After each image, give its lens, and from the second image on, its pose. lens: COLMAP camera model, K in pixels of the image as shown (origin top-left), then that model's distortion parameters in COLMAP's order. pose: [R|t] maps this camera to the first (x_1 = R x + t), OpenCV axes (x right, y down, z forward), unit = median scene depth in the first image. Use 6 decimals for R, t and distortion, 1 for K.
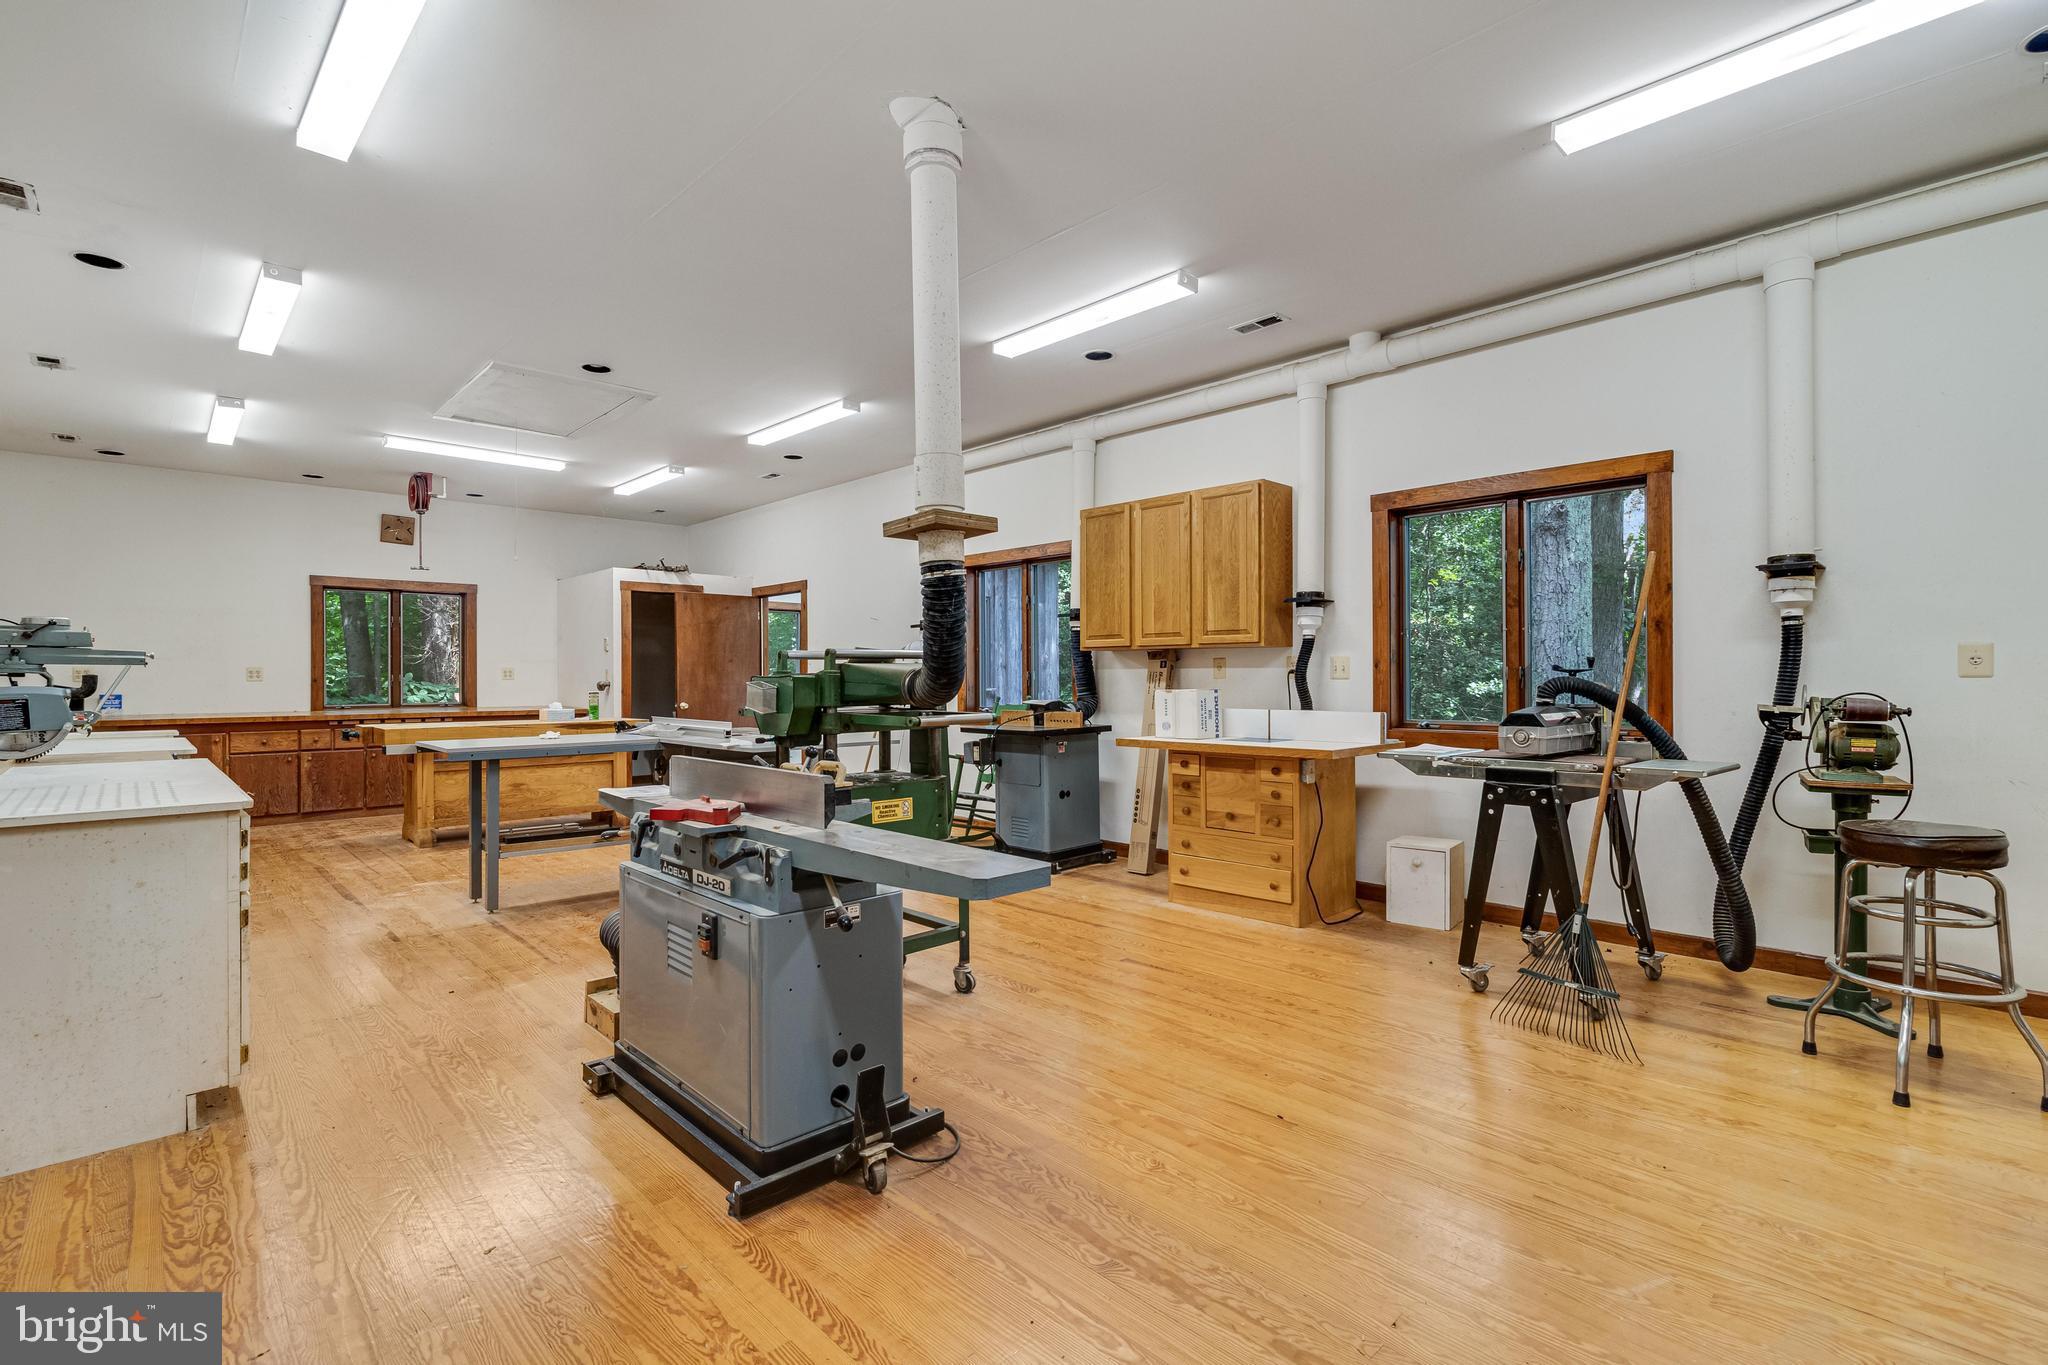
lens RADIAL K [[949.1, 0, 1030.0], [0, 949.1, 678.7], [0, 0, 1]] dist [-0.000483, 0.000096]
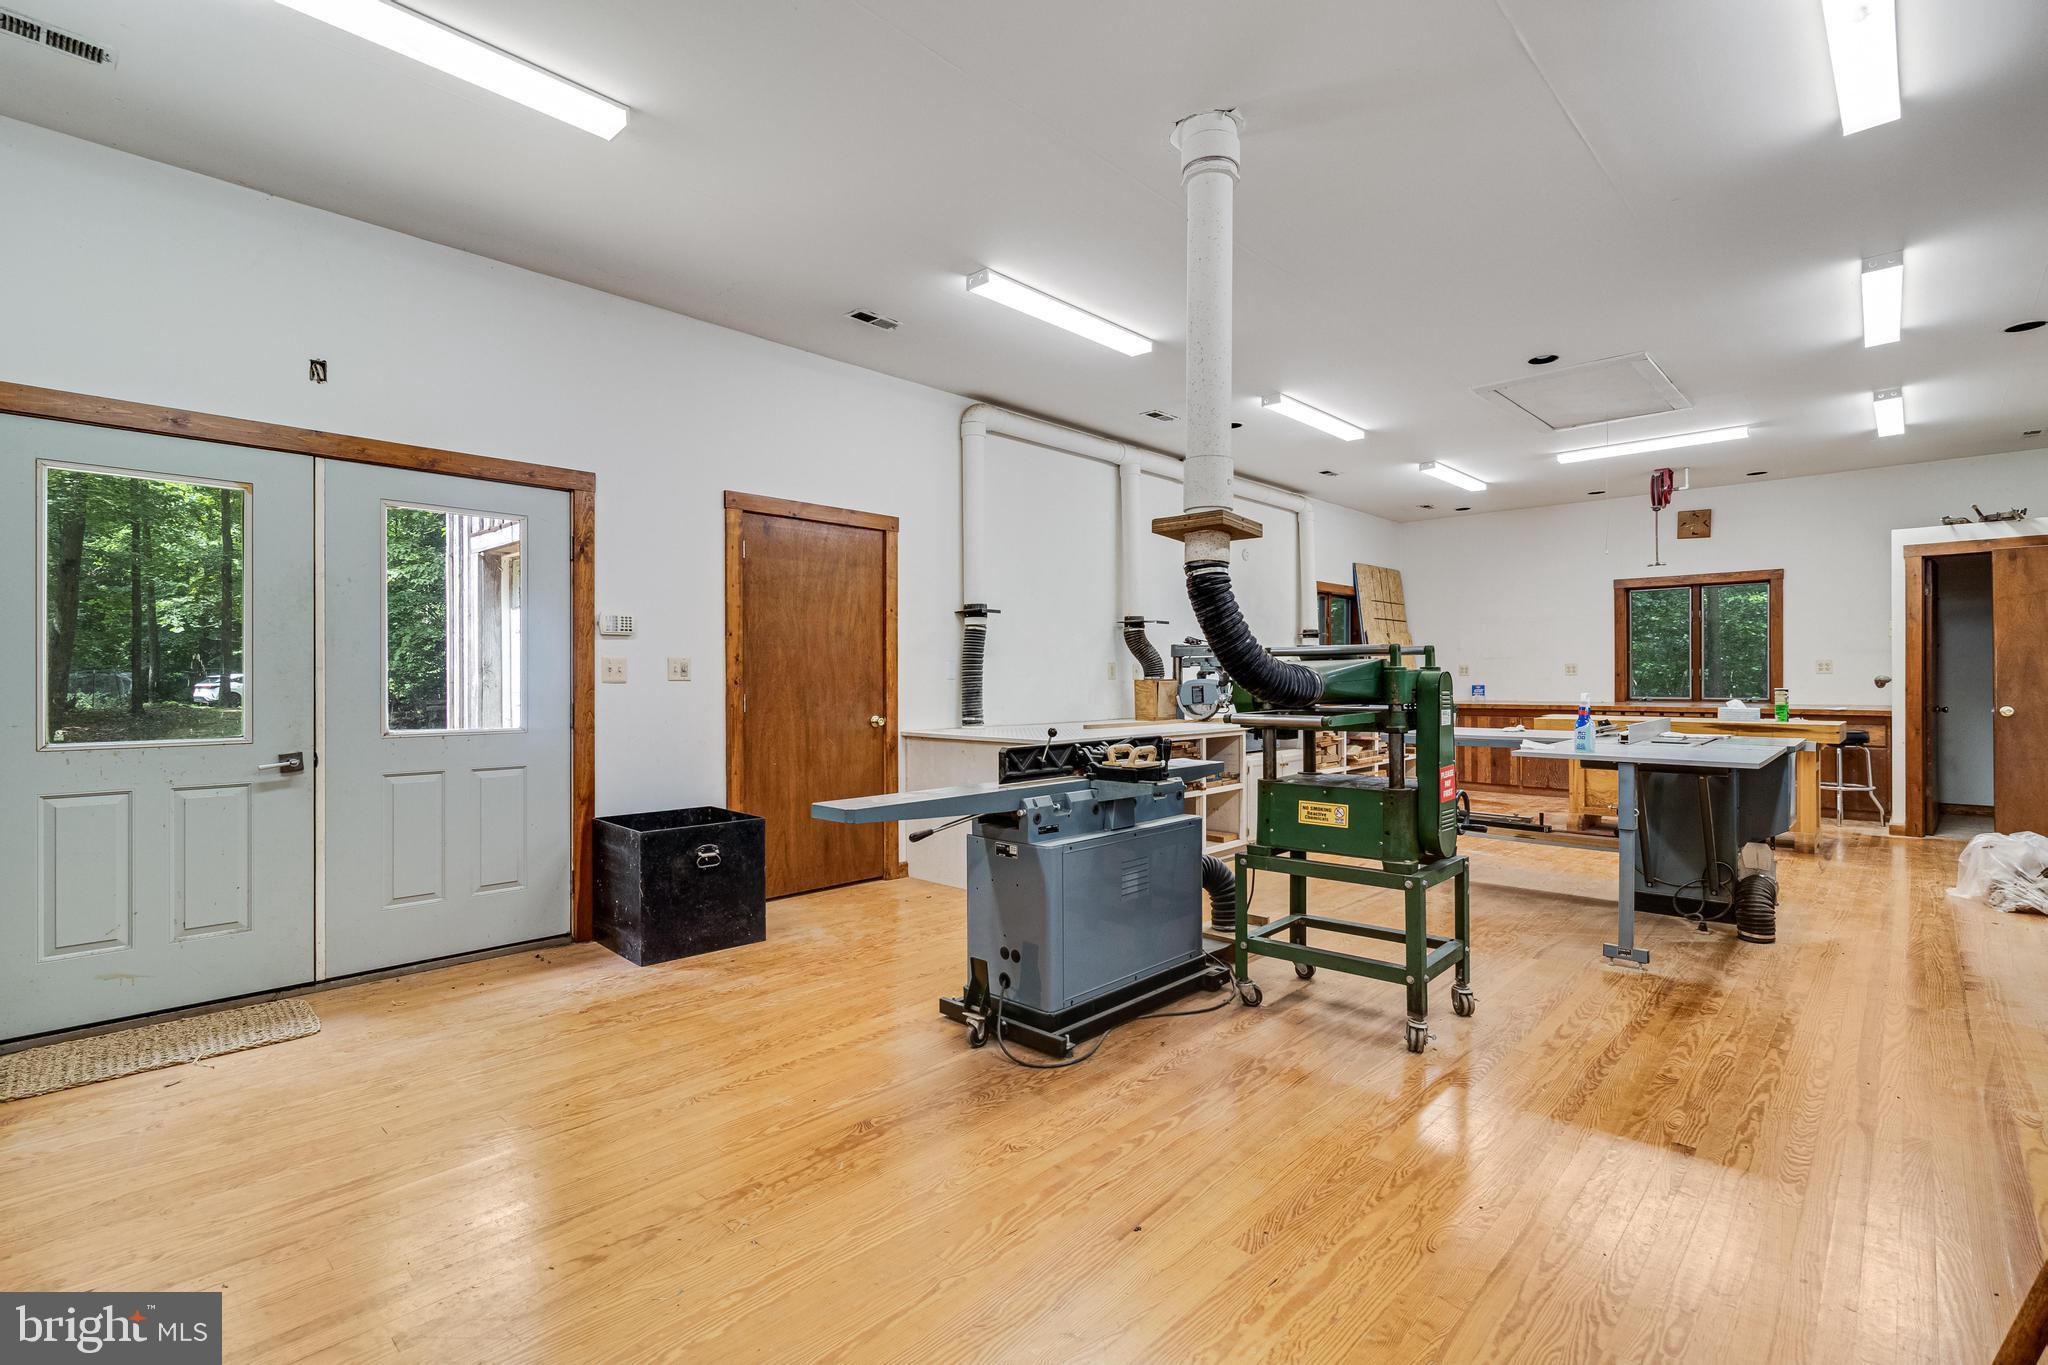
lens RADIAL K [[949.1, 0, 1030.0], [0, 949.1, 677.9], [0, 0, 1]] dist [-0.000483, 0.000096]
pose [[0.045555, 0.003920, -0.998954, 0.401691], [0.003099, 0.999987, 0.004065, -0.001304], [0.998957, -0.003281, 0.045542, 0.334461]]
